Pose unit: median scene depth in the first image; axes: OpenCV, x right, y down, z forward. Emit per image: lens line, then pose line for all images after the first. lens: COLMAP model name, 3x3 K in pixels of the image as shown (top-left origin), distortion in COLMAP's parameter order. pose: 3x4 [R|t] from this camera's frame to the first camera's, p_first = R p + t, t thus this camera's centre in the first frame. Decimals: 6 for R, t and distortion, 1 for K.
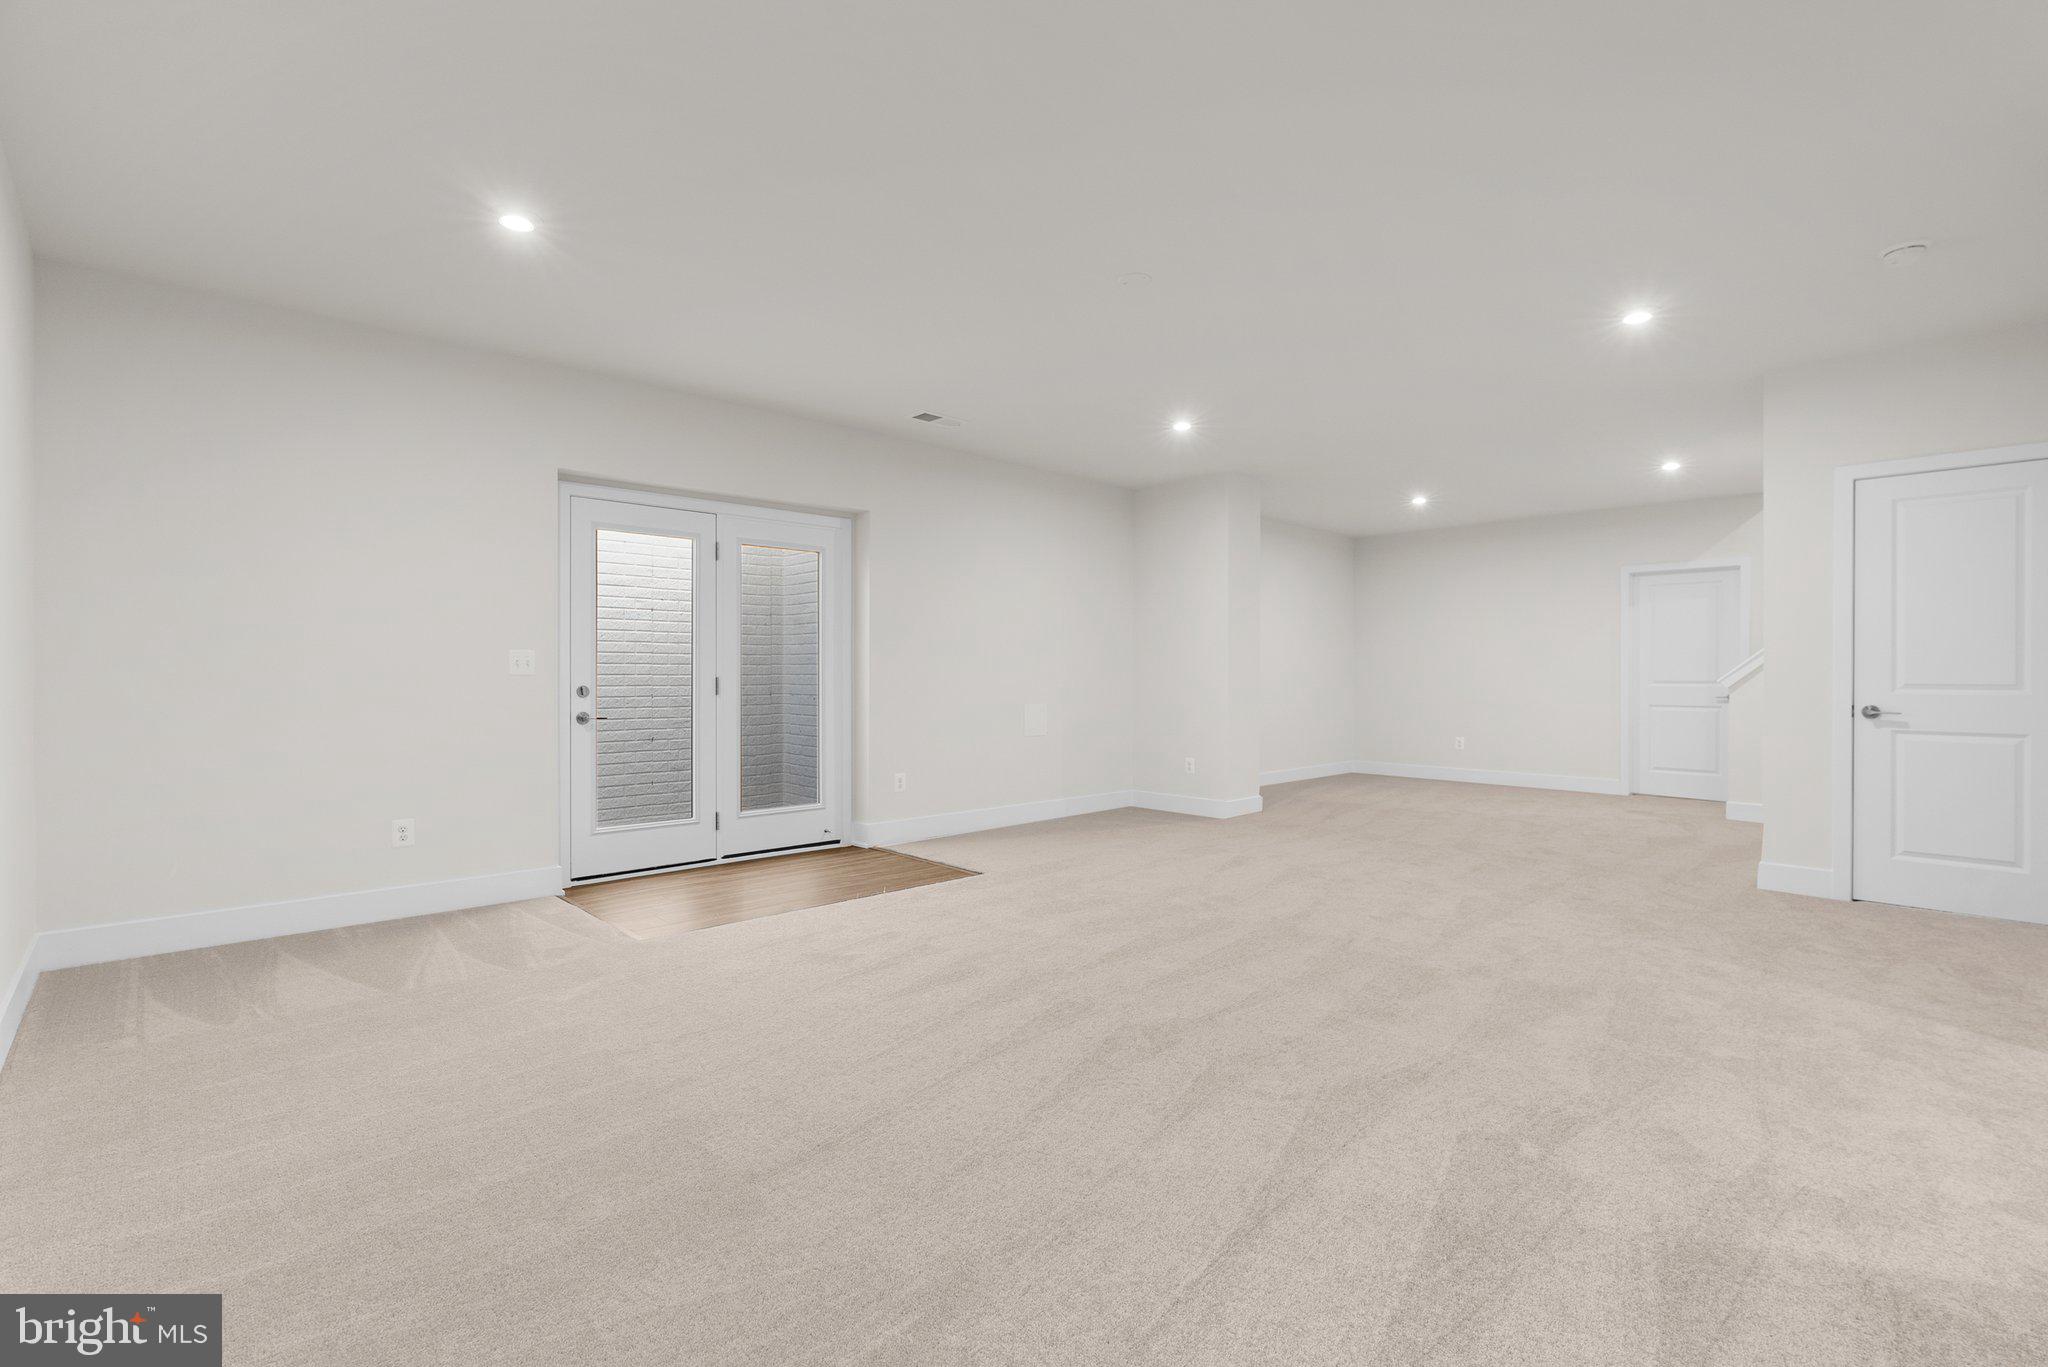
lens RADIAL K [[930.7, 0, 1064.9], [0, 930.7, 681.4], [0, 0, 1]] dist [0.000197, -0.000012]
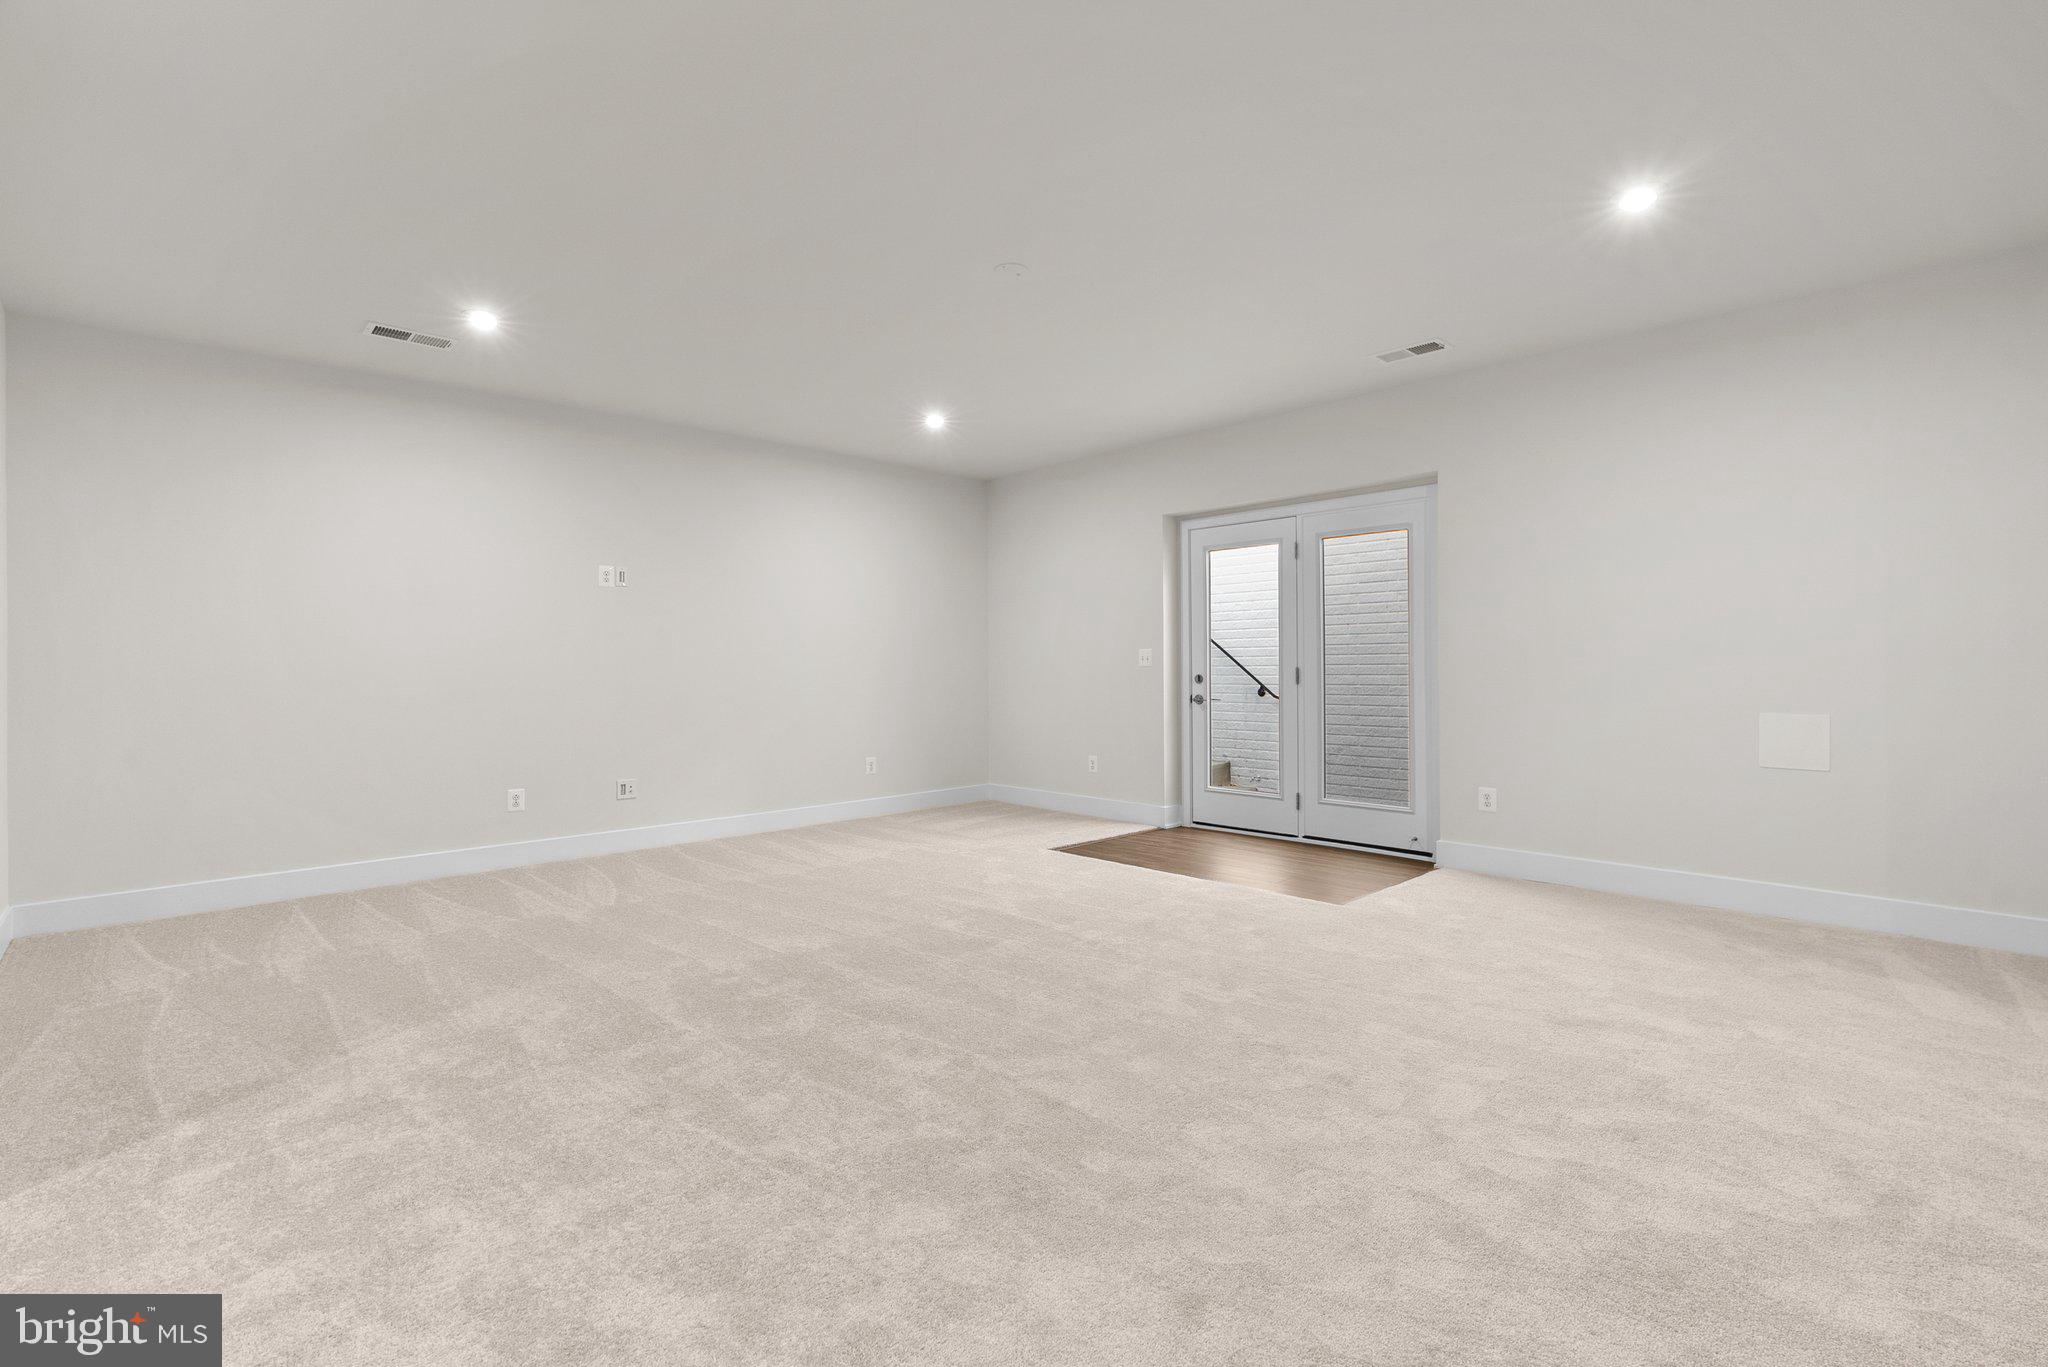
lens RADIAL K [[924.6, 0, 1019.1], [0, 924.6, 673.4], [0, 0, 1]] dist [-0.017121, -0.000185]
pose [[-0.014366, 0.008126, -0.999864, 0.682732], [0.002598, 0.999964, 0.008090, -0.006977], [0.999893, -0.002482, -0.014387, 0.681092]]
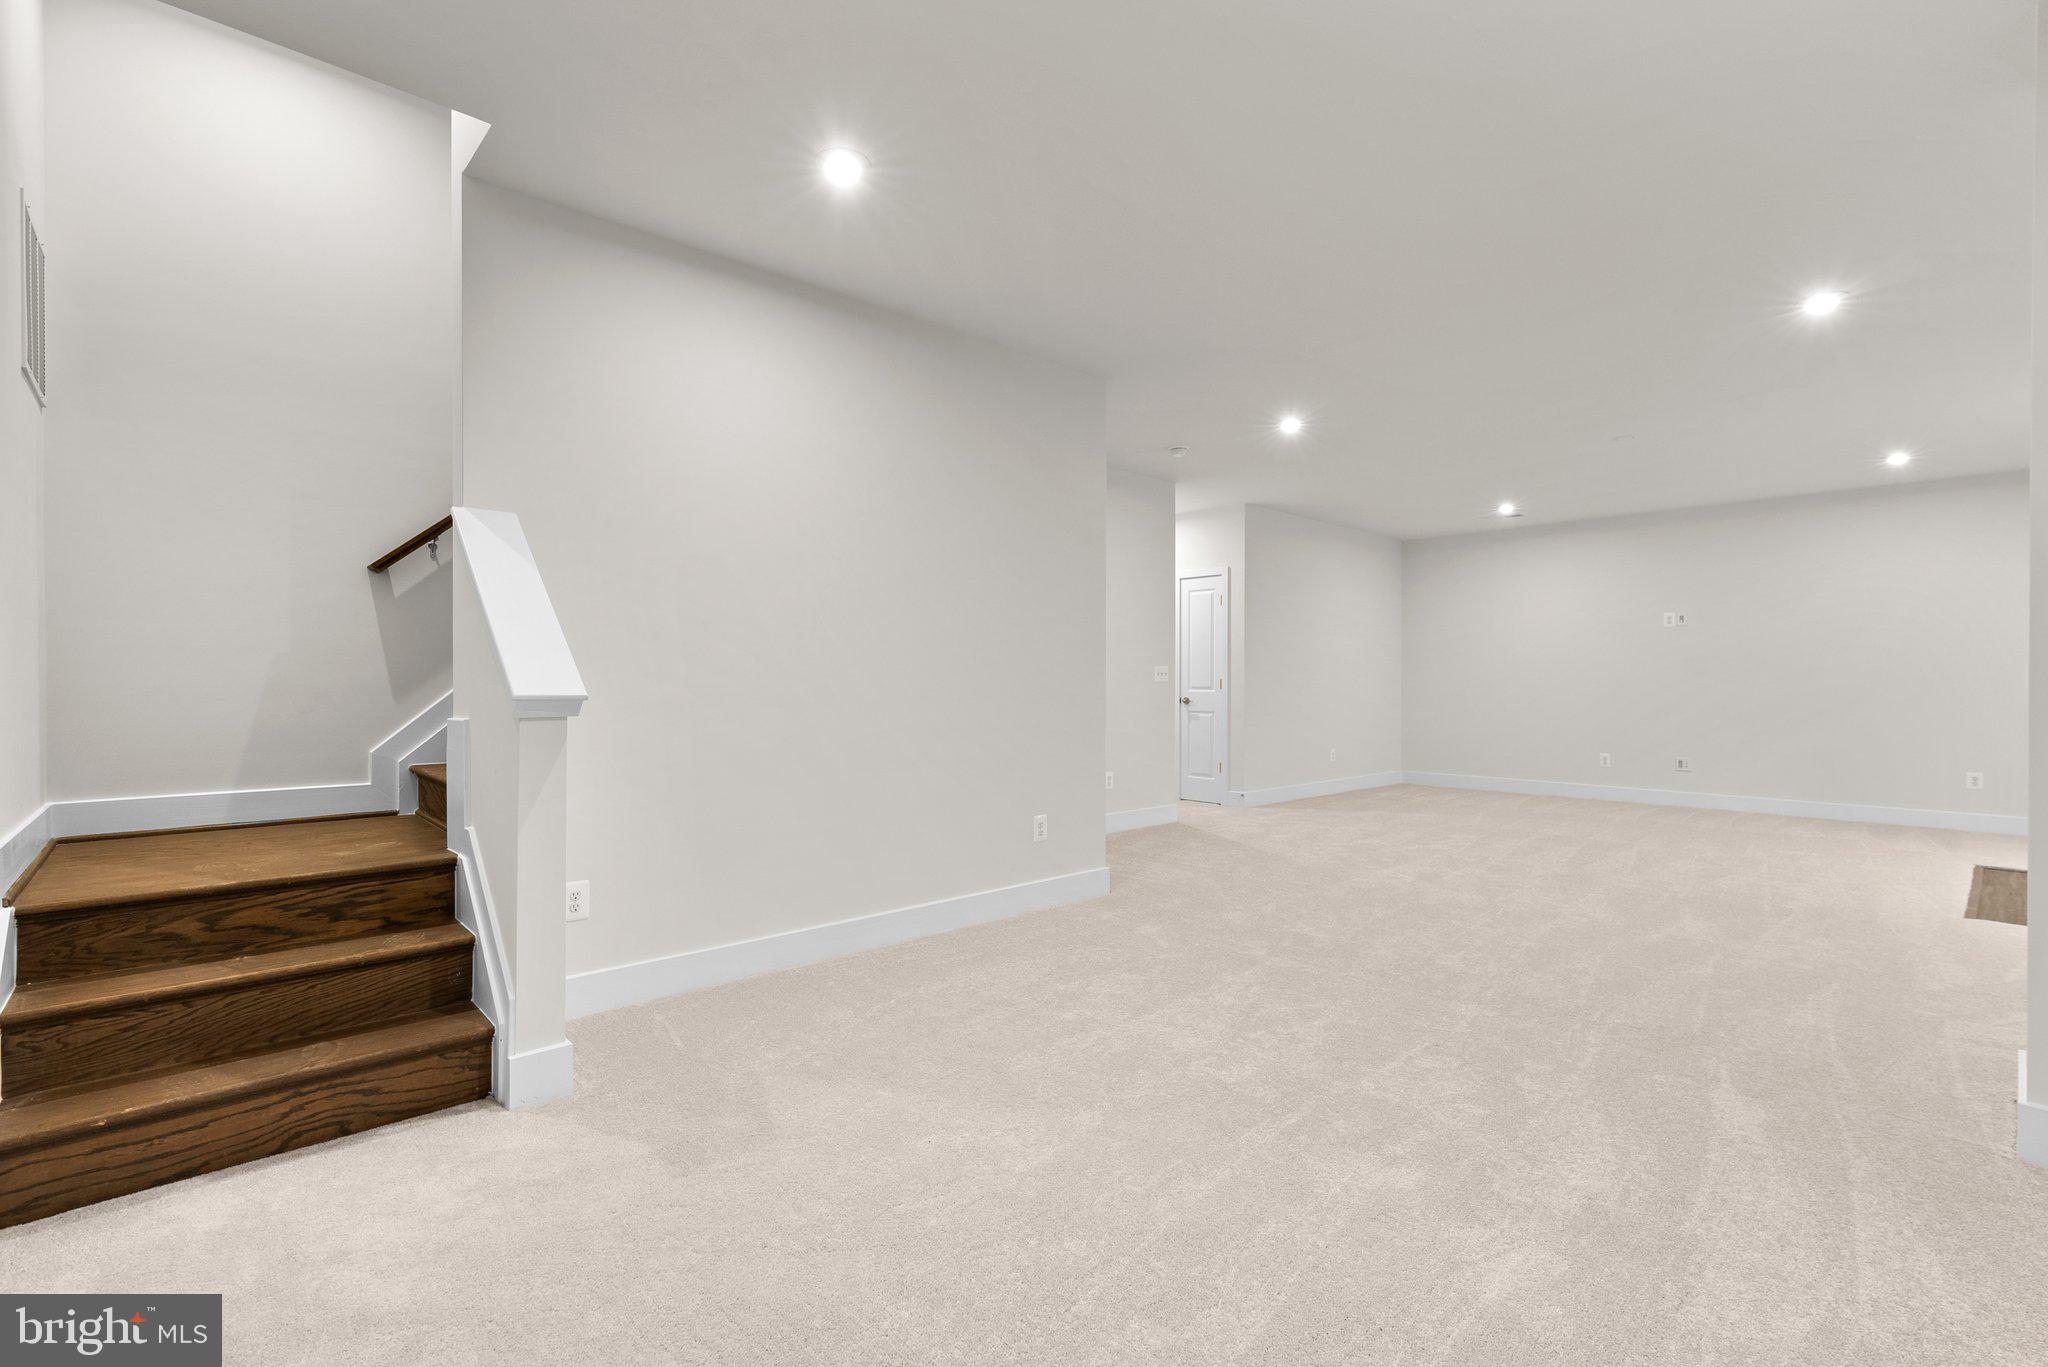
lens RADIAL K [[924.6, 0, 1019.1], [0, 924.6, 673.4], [0, 0, 1]] dist [-0.017121, -0.000185]
pose [[-0.999408, -0.003134, 0.034255, 0.687435], [-0.003084, 0.999994, 0.001525, -0.017158], [-0.034259, 0.001418, -0.999412, 1.727488]]
